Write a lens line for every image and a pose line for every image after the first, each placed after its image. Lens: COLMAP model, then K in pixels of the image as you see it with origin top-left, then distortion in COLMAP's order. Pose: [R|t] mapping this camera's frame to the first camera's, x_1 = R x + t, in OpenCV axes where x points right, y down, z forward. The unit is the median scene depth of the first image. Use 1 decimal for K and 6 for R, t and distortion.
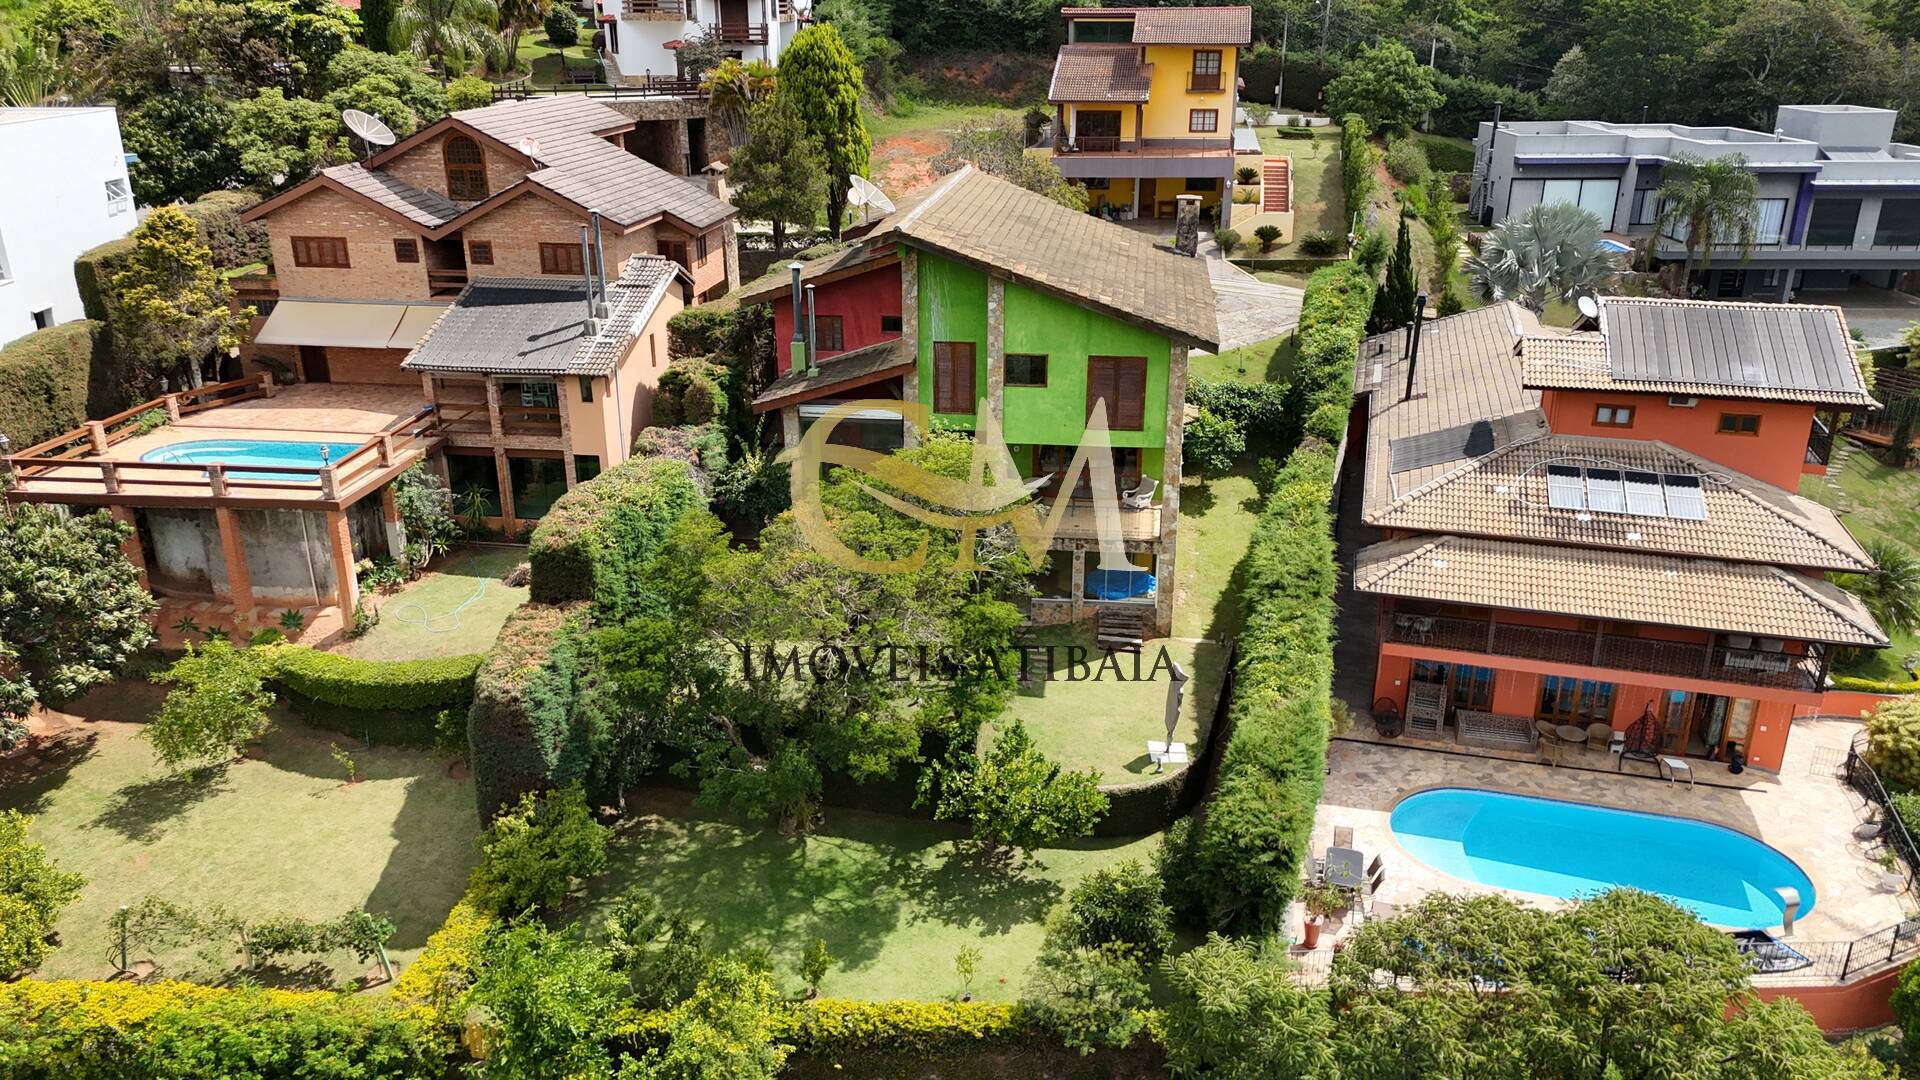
lens RADIAL K [[1408.2, 0, 944.0], [0, 1408.2, 542.6], [0, 0, 1]] dist [0.120825, -0.152864]
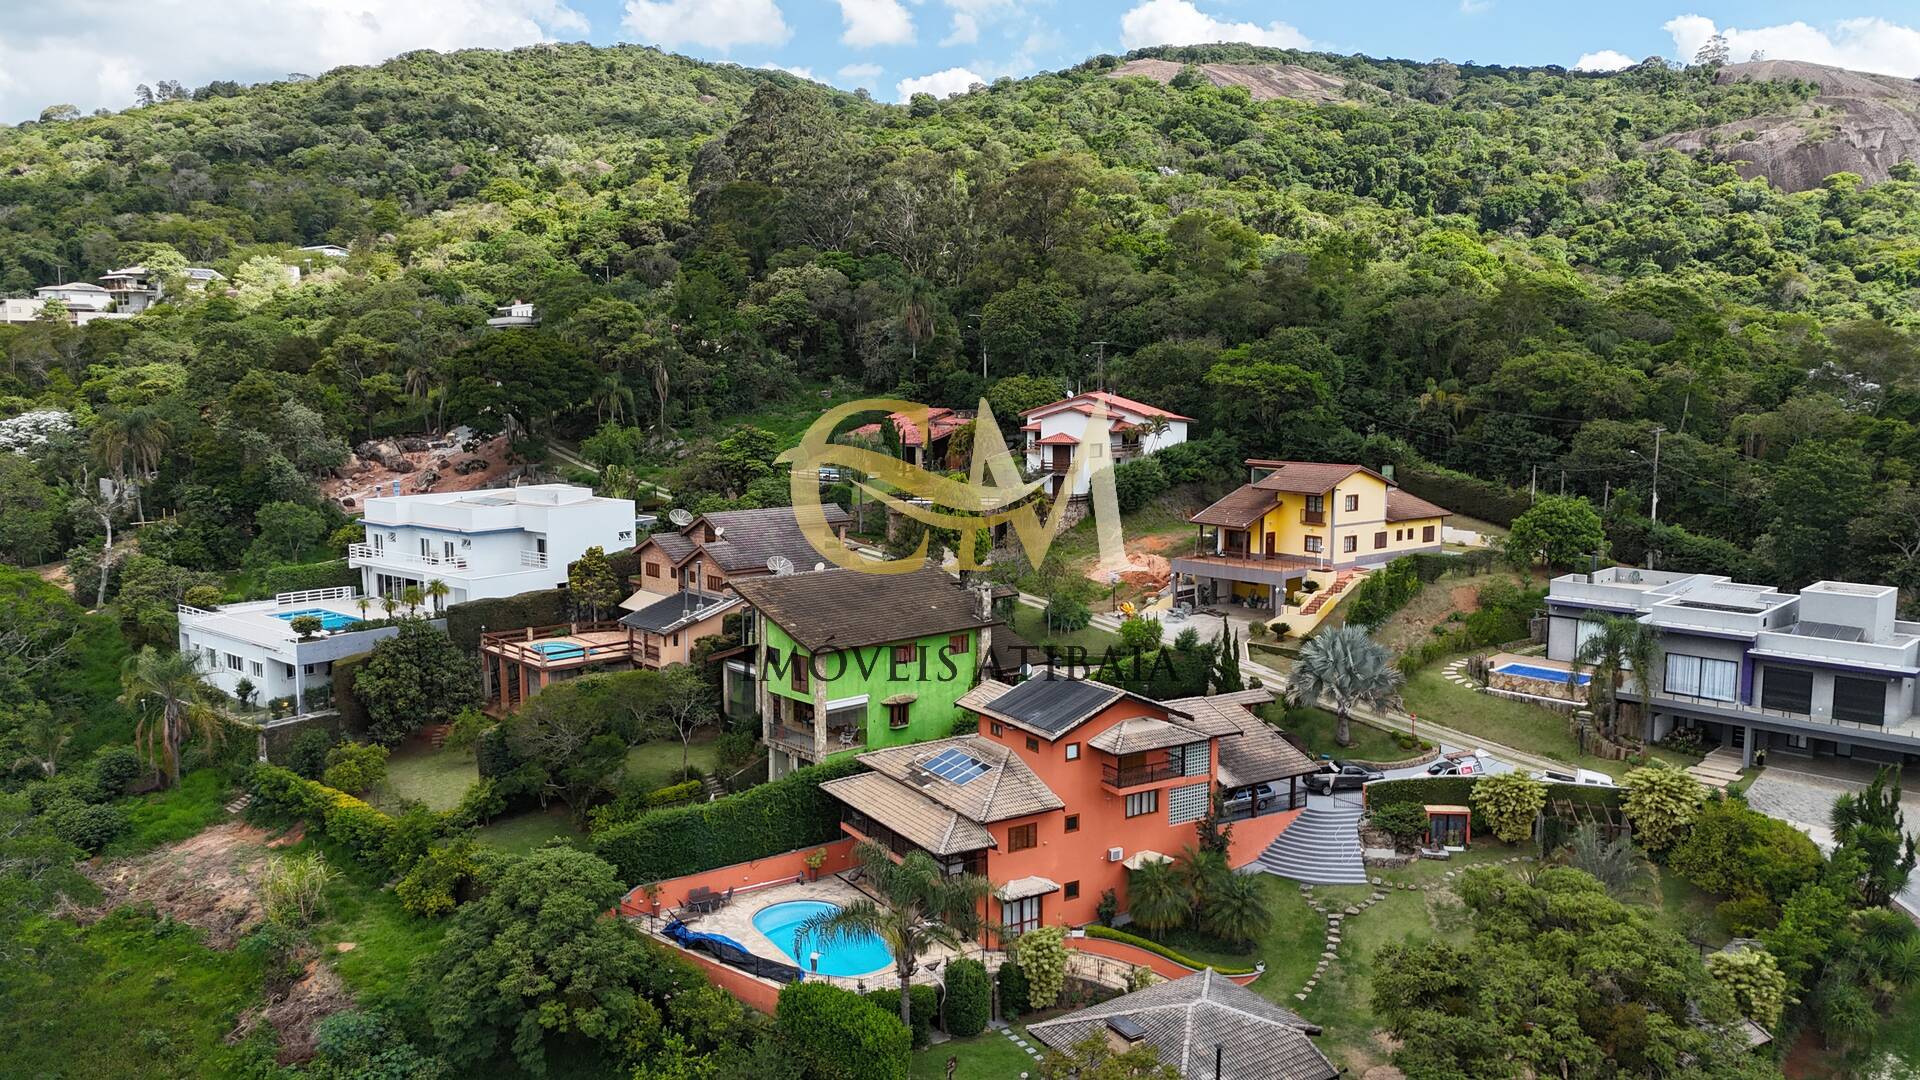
lens RADIAL K [[1403.3, 0, 960.0], [0, 1403.3, 540.0], [0, 0, 1]] dist [0.082510, -0.070100]
pose [[0.749855, 0.084713, -0.656156, 1.330192], [-0.238281, 0.959792, -0.148393, -0.039908], [0.617203, 0.267623, 0.739891, -0.311113]]
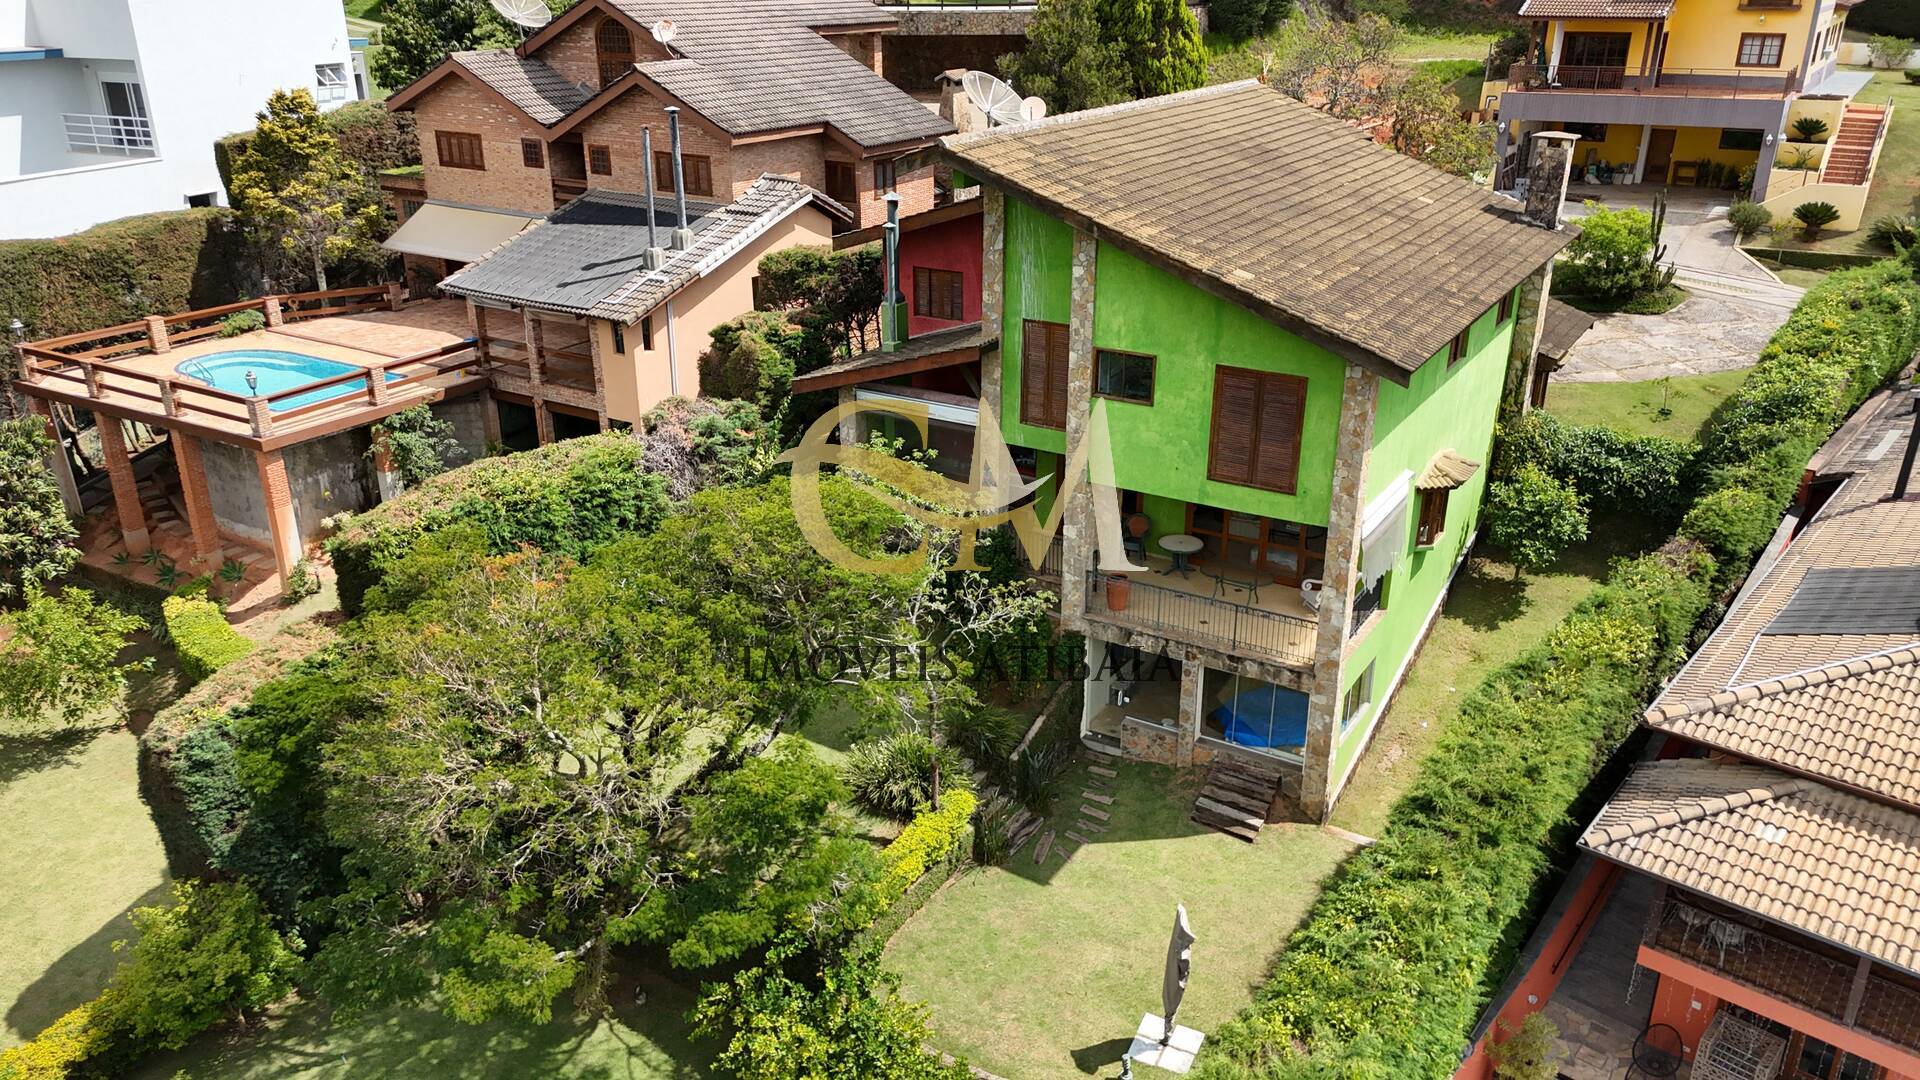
lens RADIAL K [[1403.3, 0, 960.0], [0, 1403.3, 540.0], [0, 0, 1]] dist [0.082510, -0.070100]
pose [[0.912641, 0.157960, -0.377008, 0.208213], [-0.148037, 0.987431, 0.055358, -0.062139], [0.381014, 0.005289, 0.924554, 0.321577]]
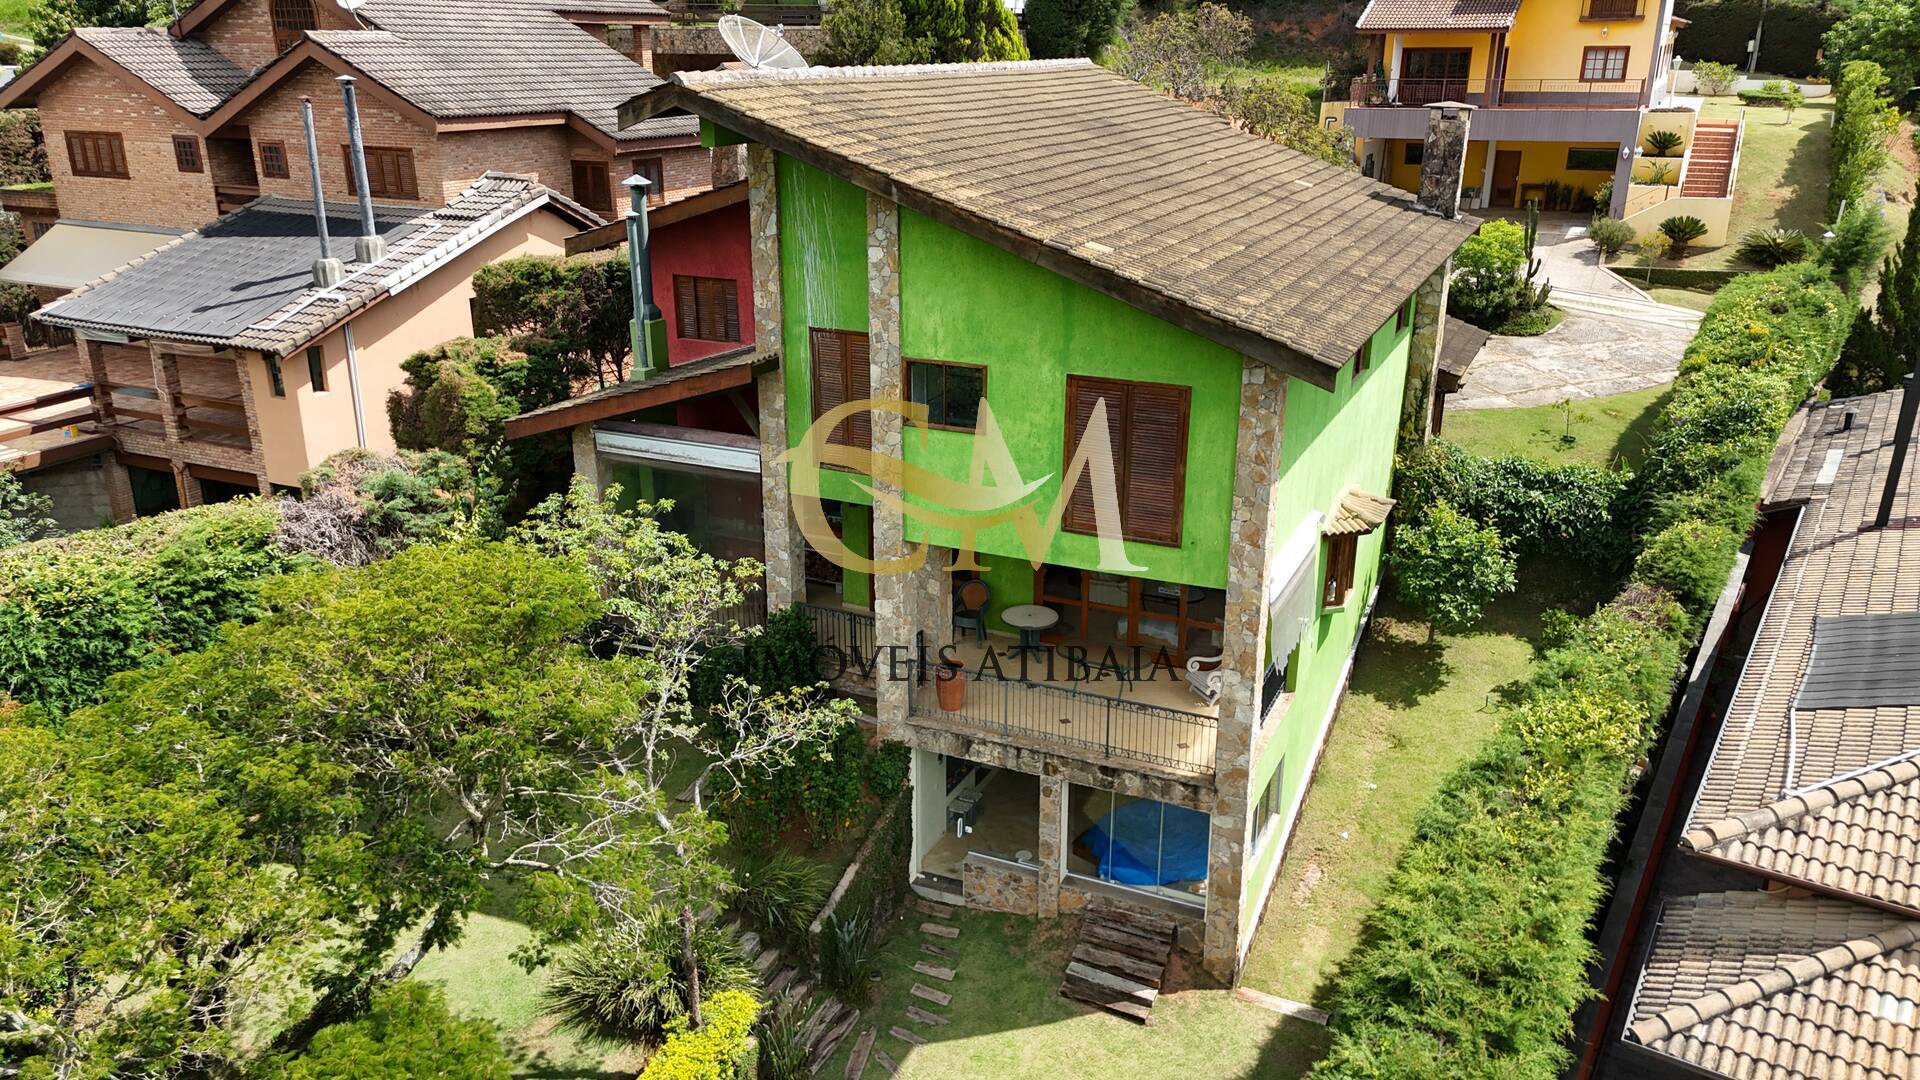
lens RADIAL K [[1403.3, 0, 960.0], [0, 1403.3, 540.0], [0, 0, 1]] dist [0.082510, -0.070100]
pose [[0.954814, 0.103892, -0.278454, 0.170732], [-0.110457, 0.993849, -0.007950, -0.060341], [0.275915, 0.038348, 0.960417, 0.467796]]
